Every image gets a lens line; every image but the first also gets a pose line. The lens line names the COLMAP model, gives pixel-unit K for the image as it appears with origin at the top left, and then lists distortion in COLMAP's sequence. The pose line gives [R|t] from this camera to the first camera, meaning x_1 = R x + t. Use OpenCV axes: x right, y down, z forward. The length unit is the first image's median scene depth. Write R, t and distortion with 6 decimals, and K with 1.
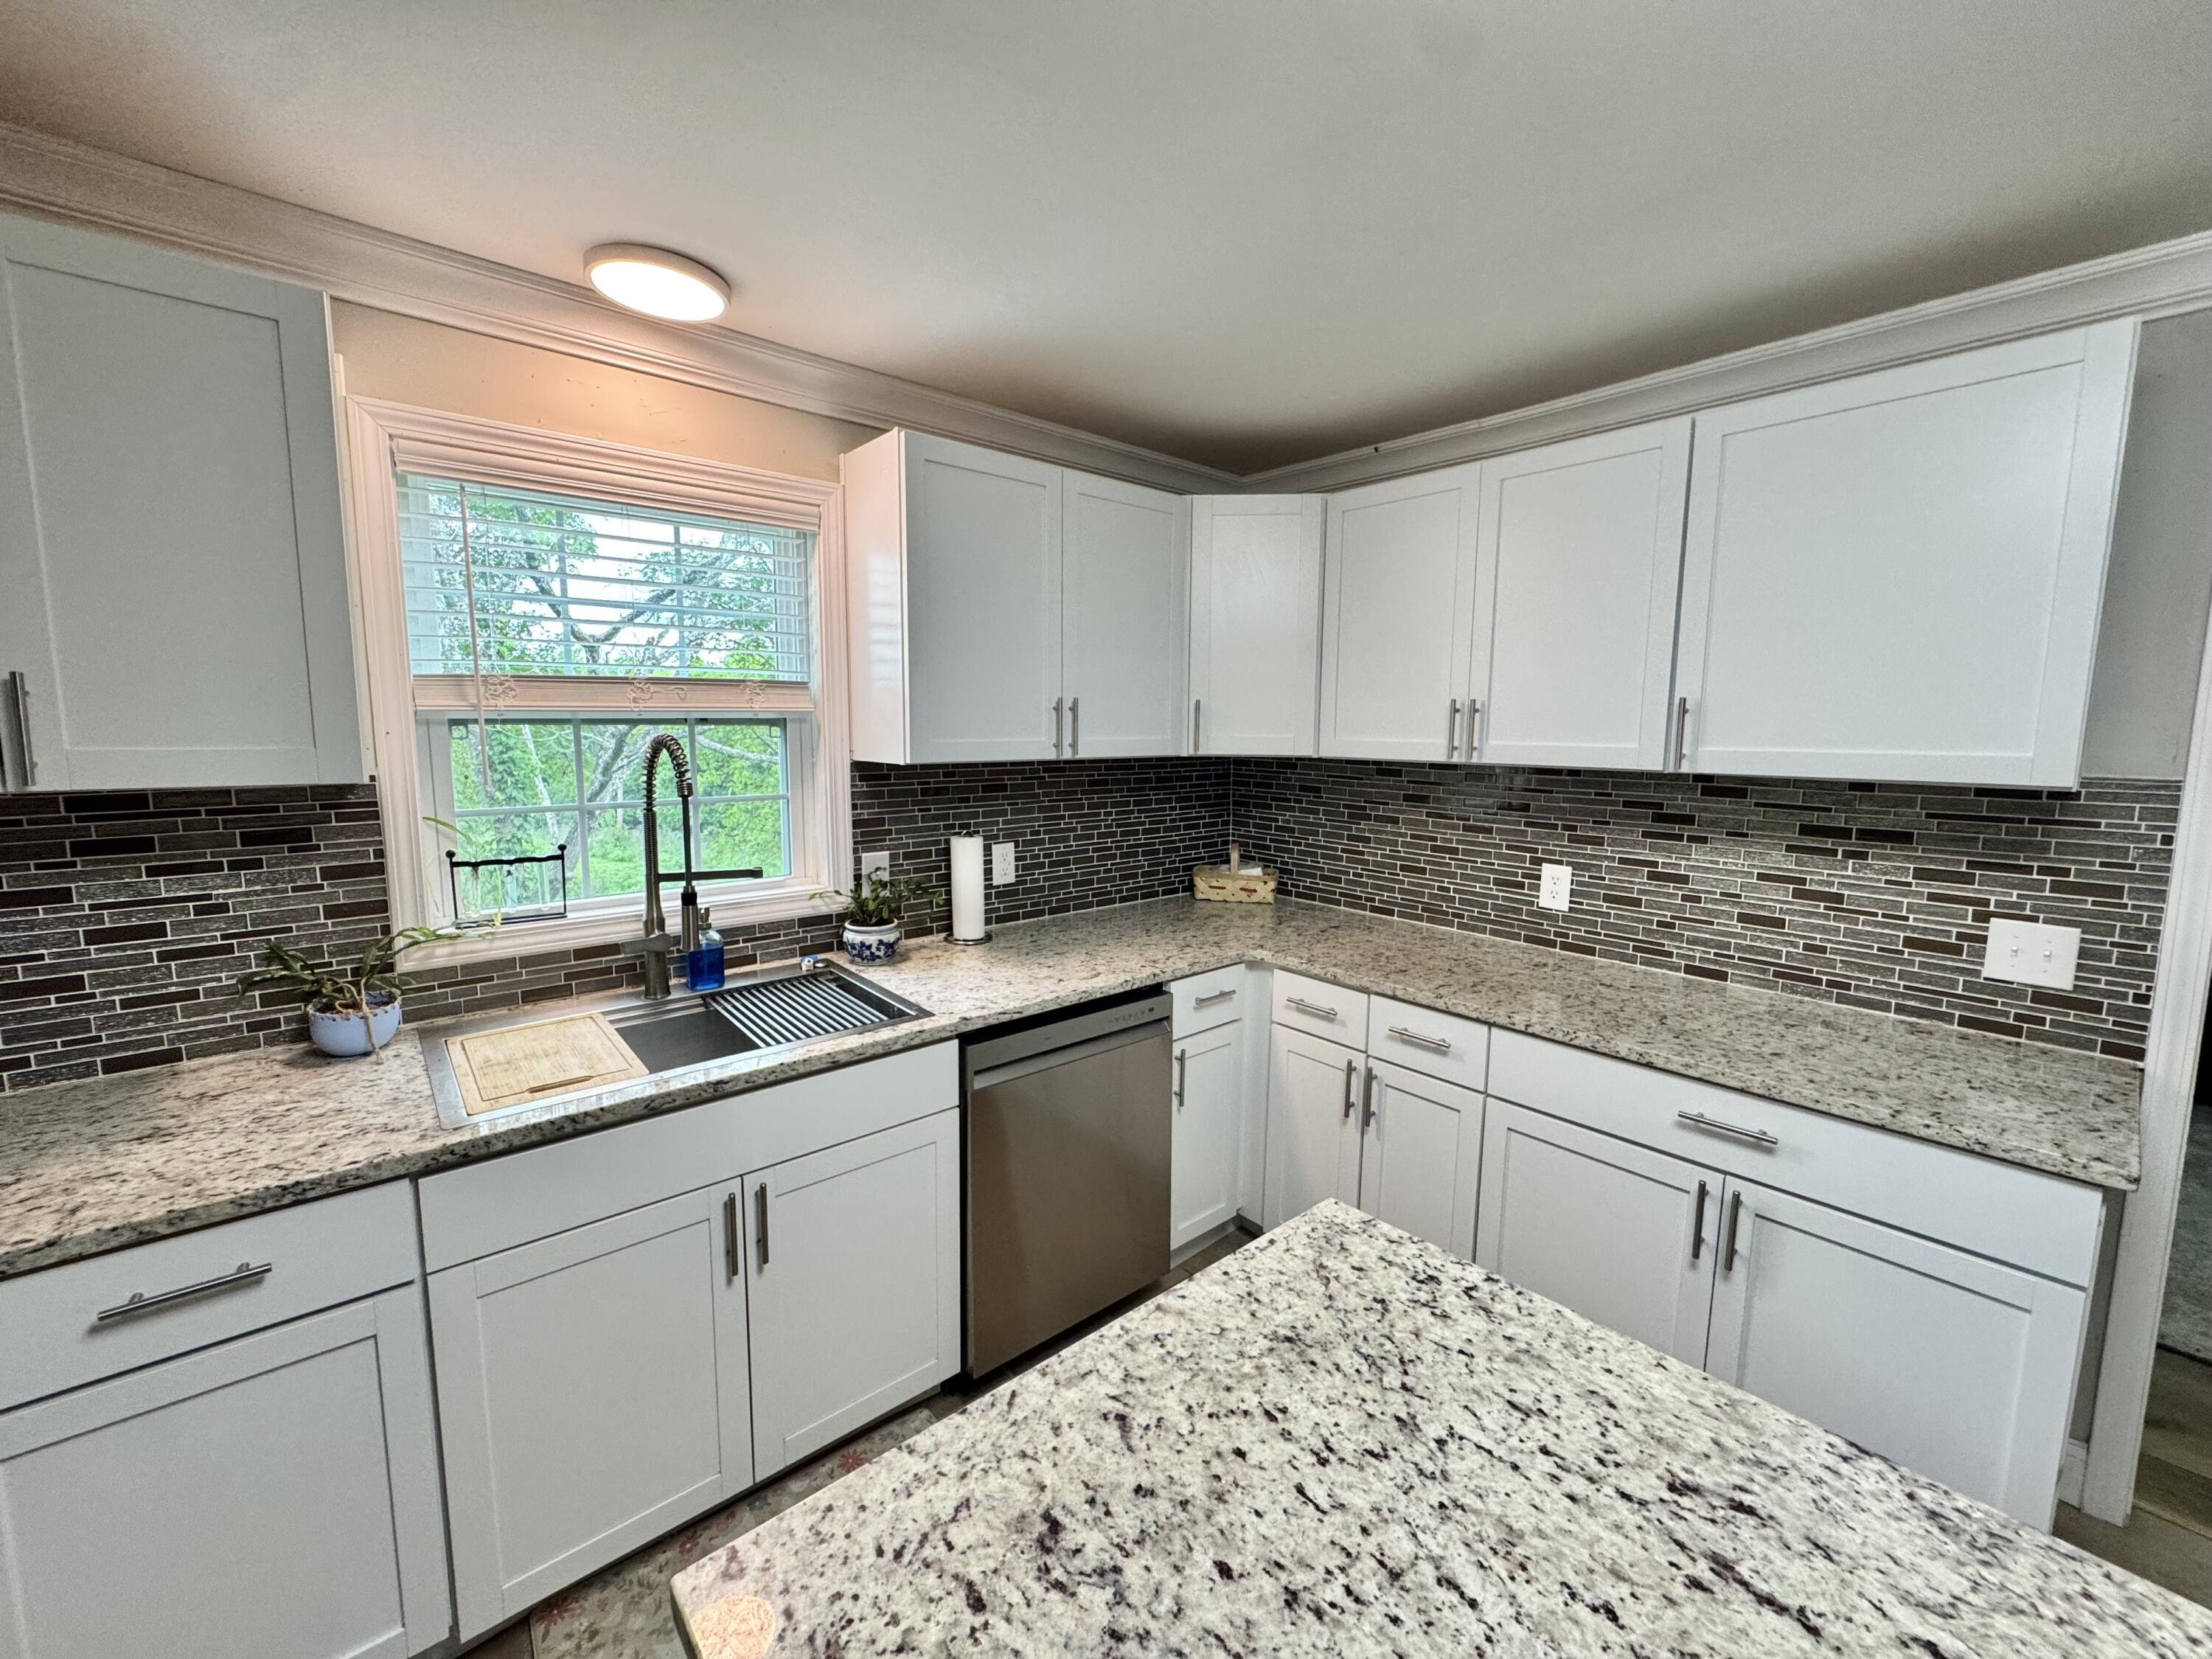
lens RADIAL K [[877.2, 0, 1104.2], [0, 877.2, 822.4], [0, 0, 1]] dist [-0.001817, -0.000708]
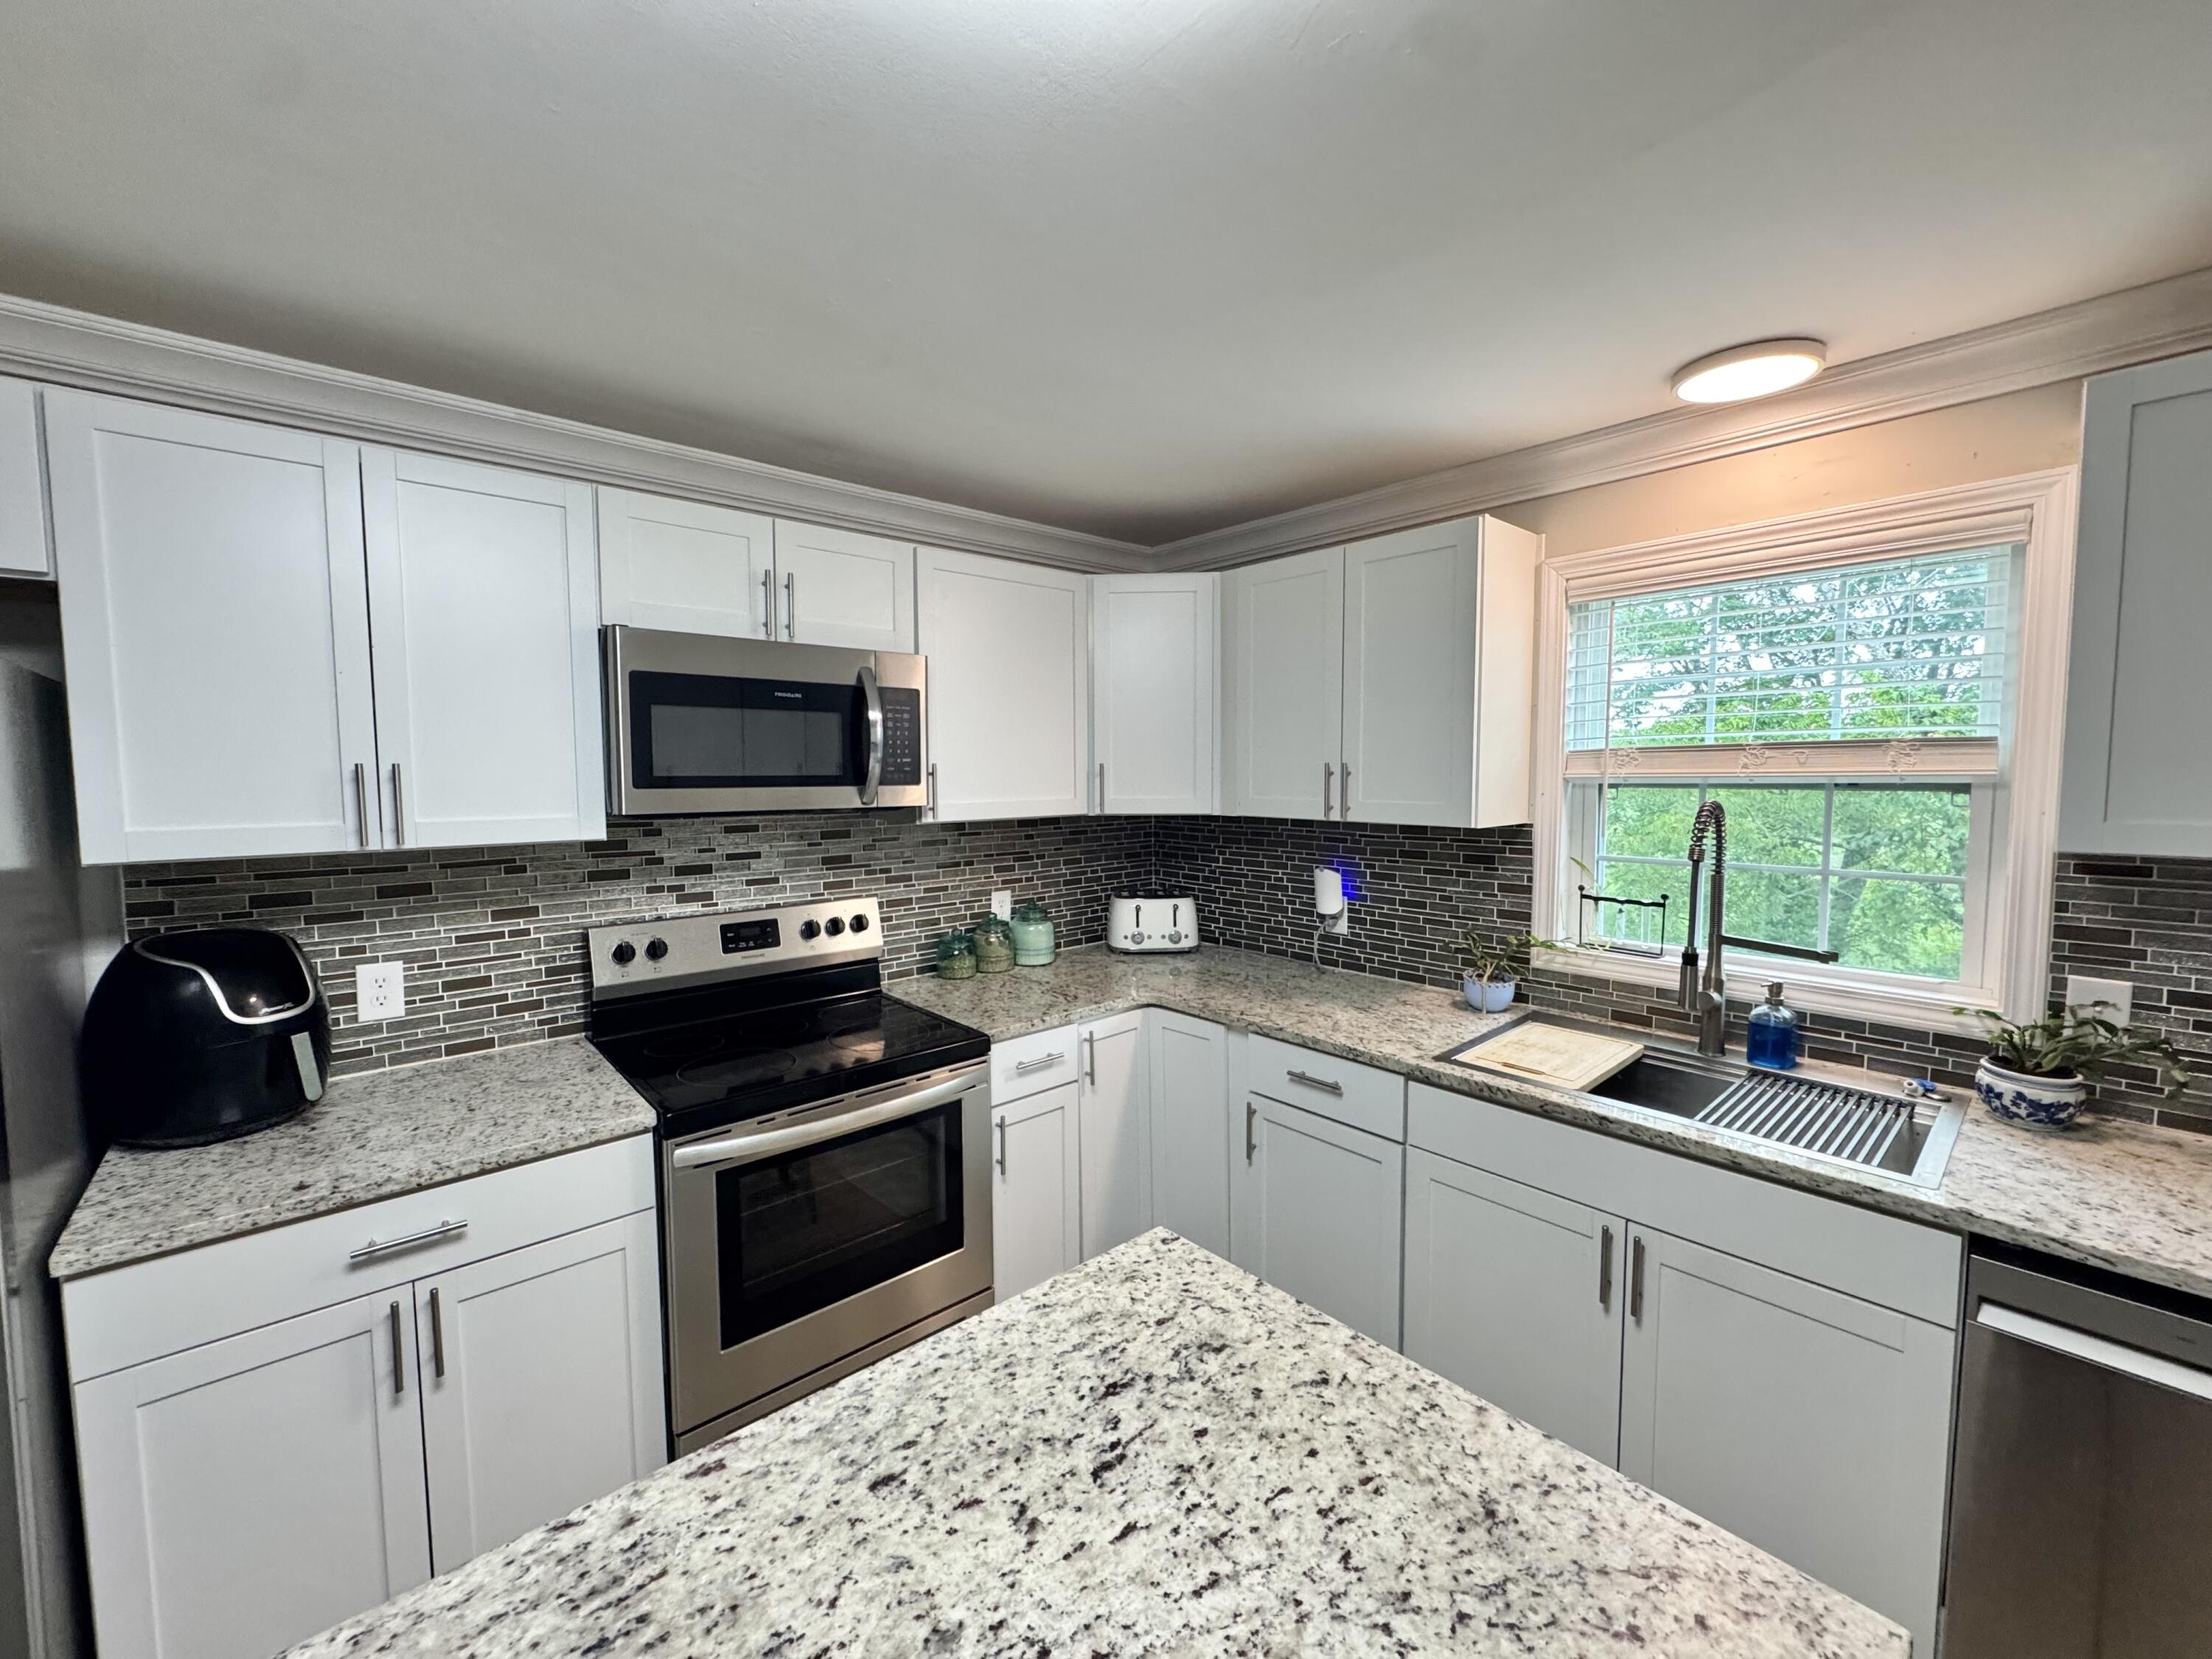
lens RADIAL K [[877.2, 0, 1105.5], [0, 877.2, 823.9], [0, 0, 1]] dist [-0.001817, -0.000708]
pose [[0.020773, 0.056188, -0.998204, 0.580843], [-0.107608, 0.992745, 0.053642, -0.056973], [0.993976, 0.106300, 0.026668, 0.289289]]
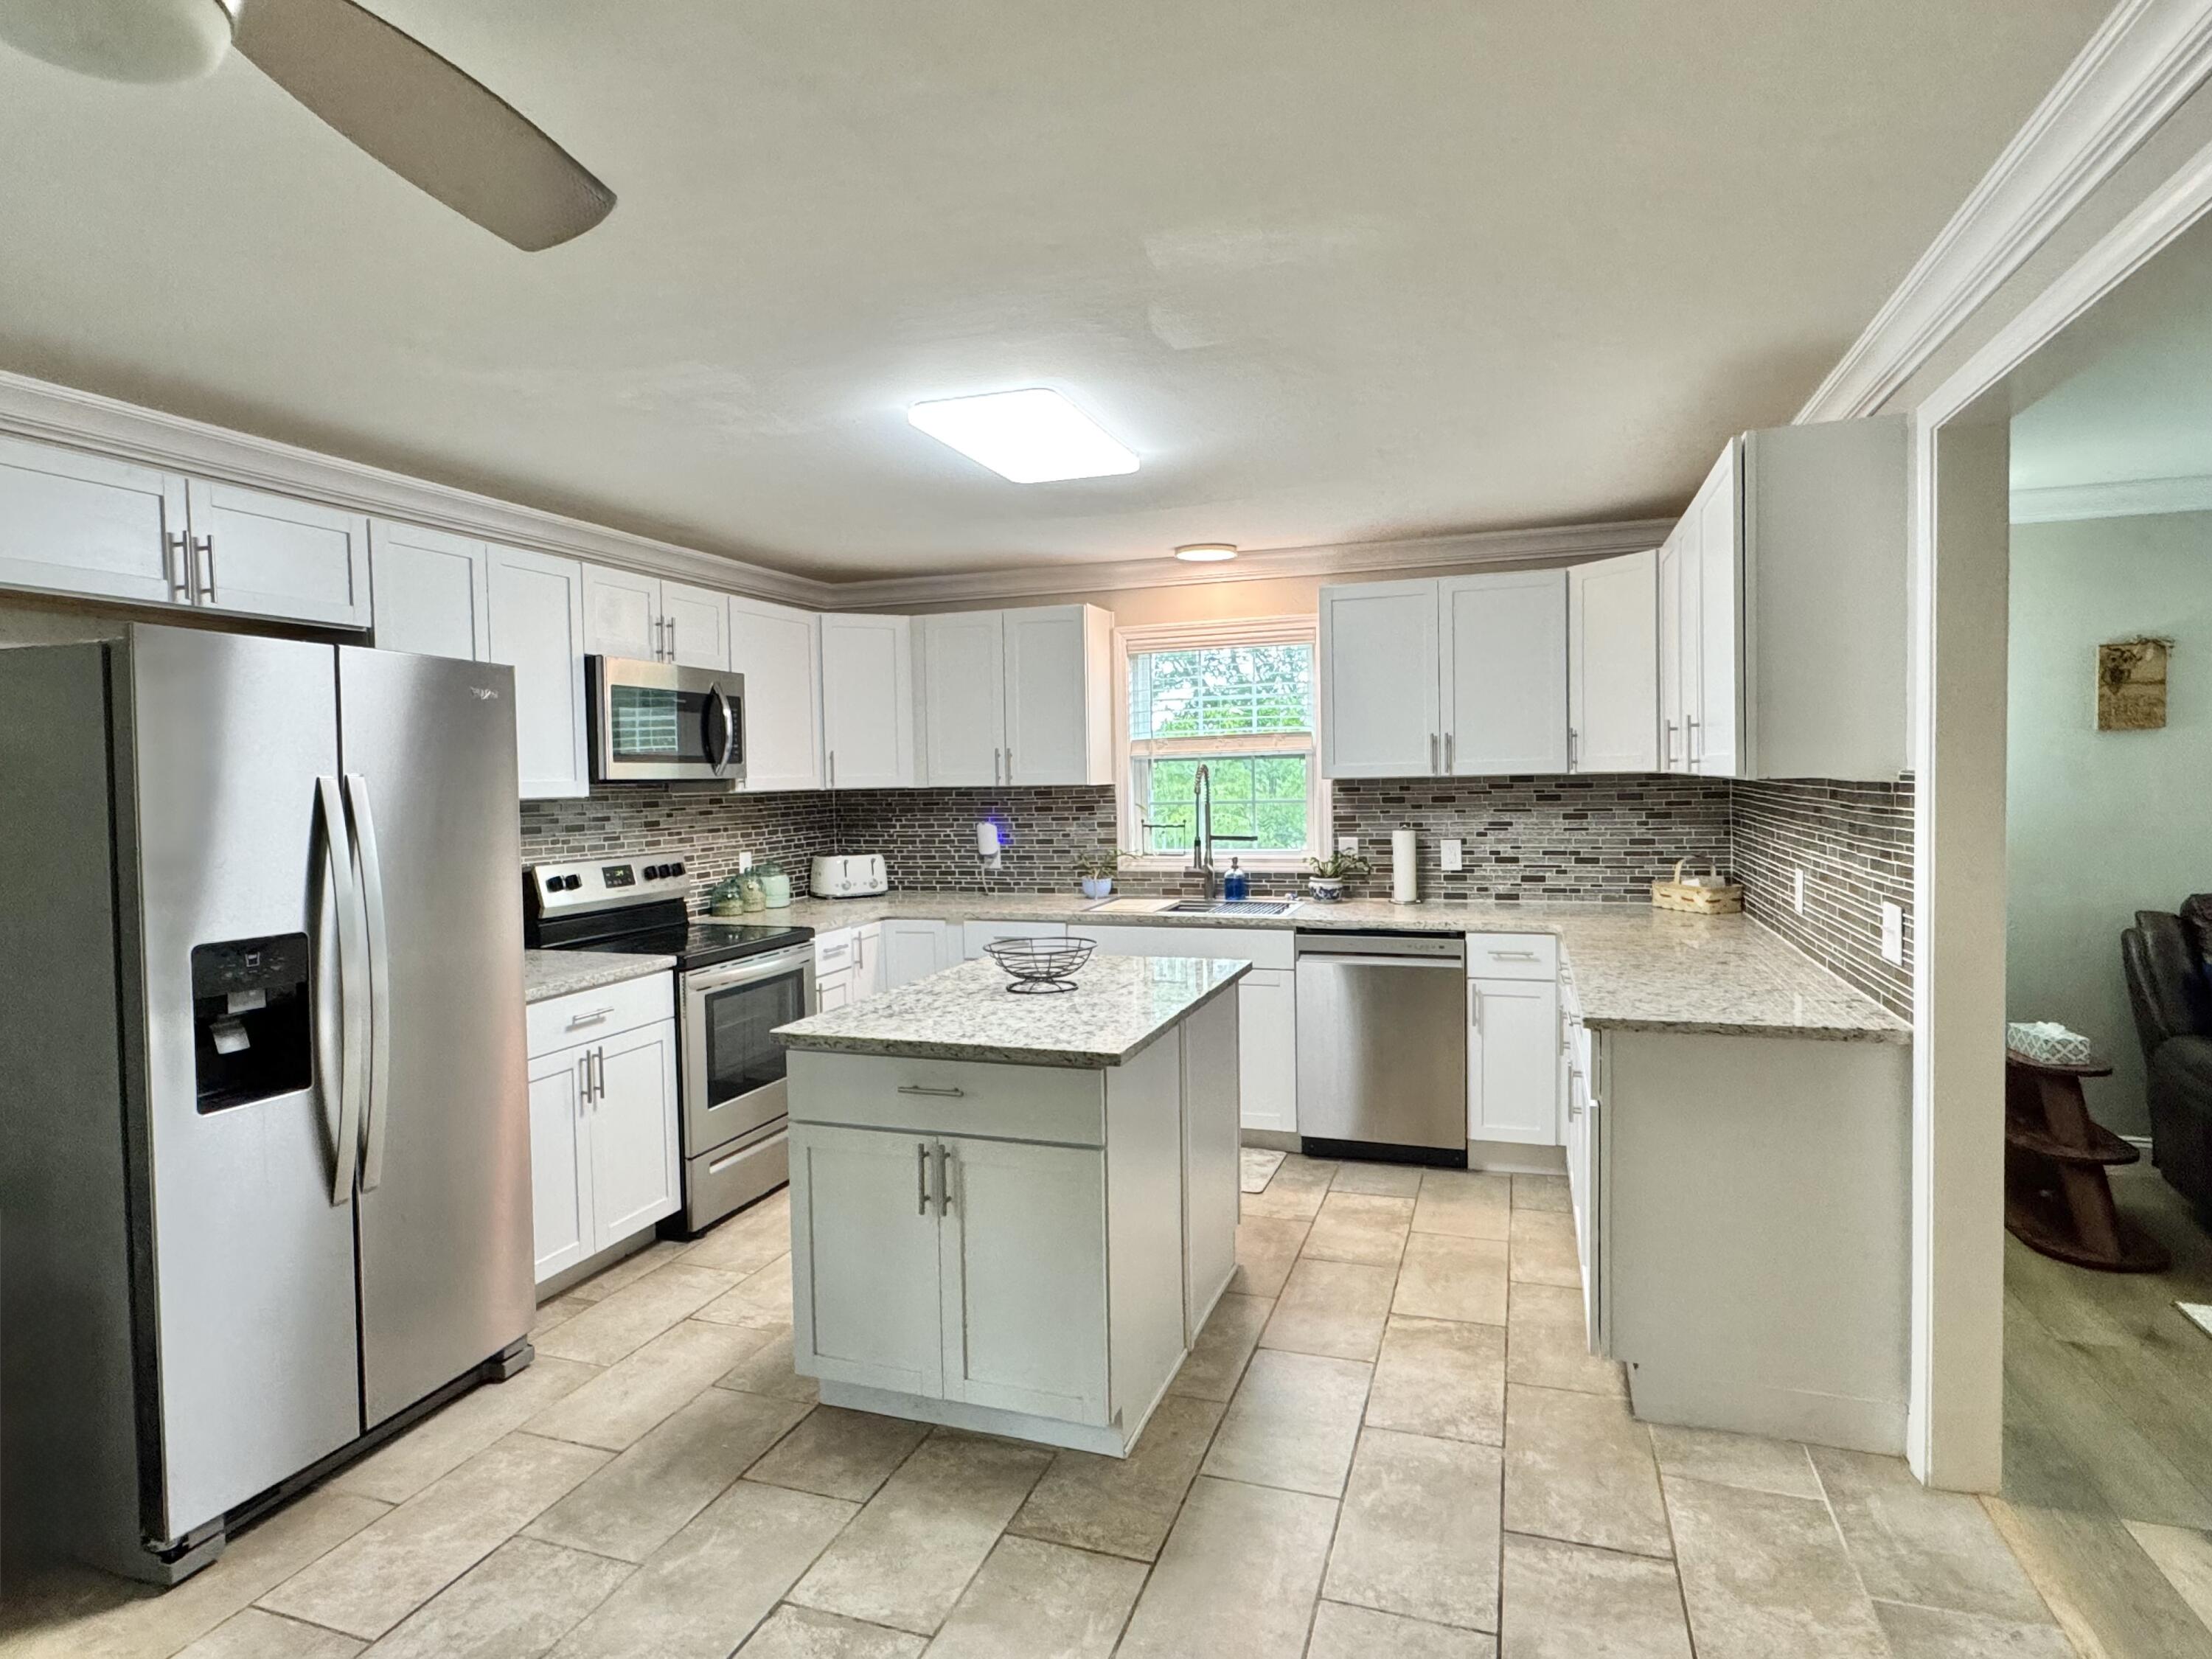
lens RADIAL K [[1202.4, 0, 1094.4], [0, 1202.4, 824.6], [0, 0, 1]] dist [-0.000989, -0.000156]
pose [[0.503988, 0.017635, -0.863531, 1.983463], [-0.073374, 0.997051, -0.022462, 0.134618], [0.860588, 0.074681, 0.503796, -0.681662]]
